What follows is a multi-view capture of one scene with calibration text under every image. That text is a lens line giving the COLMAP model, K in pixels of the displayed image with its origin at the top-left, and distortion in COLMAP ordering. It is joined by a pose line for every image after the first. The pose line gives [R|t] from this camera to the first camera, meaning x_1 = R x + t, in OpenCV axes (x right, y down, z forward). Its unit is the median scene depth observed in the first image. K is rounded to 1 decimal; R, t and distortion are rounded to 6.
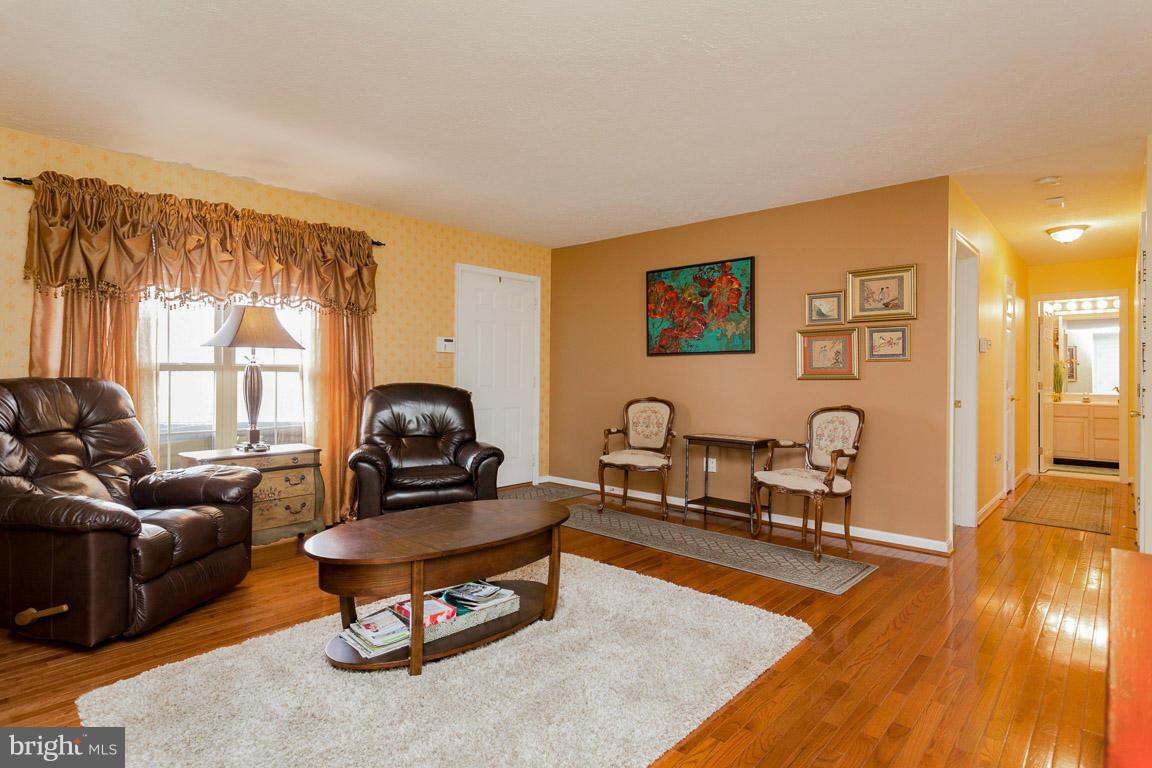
lens RADIAL K [[589.2, 0, 577.6], [0, 589.2, 372.8], [0, 0, 1]] dist [-0.004799, -0.000494]
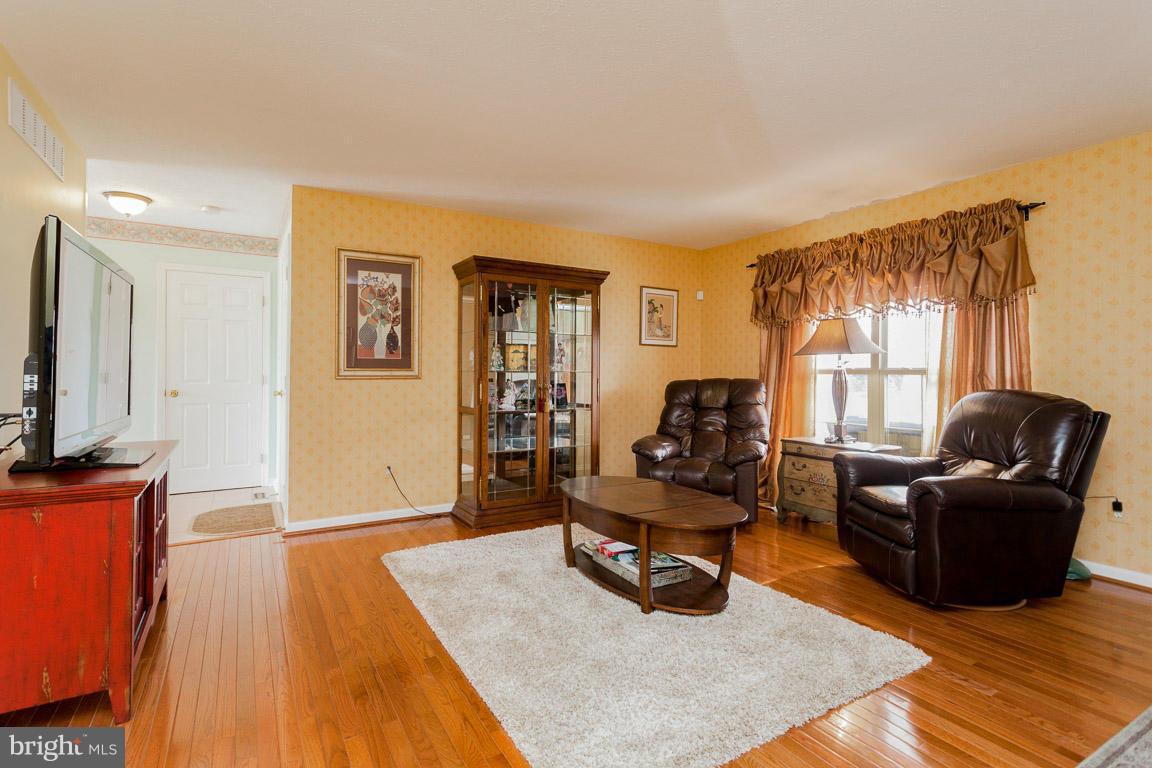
lens RADIAL K [[538.2, 0, 576.0], [0, 538.2, 384.0], [0, 0, 1]] dist [-0.002581, -0.000070]
pose [[-0.271355, 0.012895, -0.962393, 0.613203], [0.002912, 0.999917, 0.012577, 0.000512], [0.962475, 0.000610, -0.271370, 0.776690]]
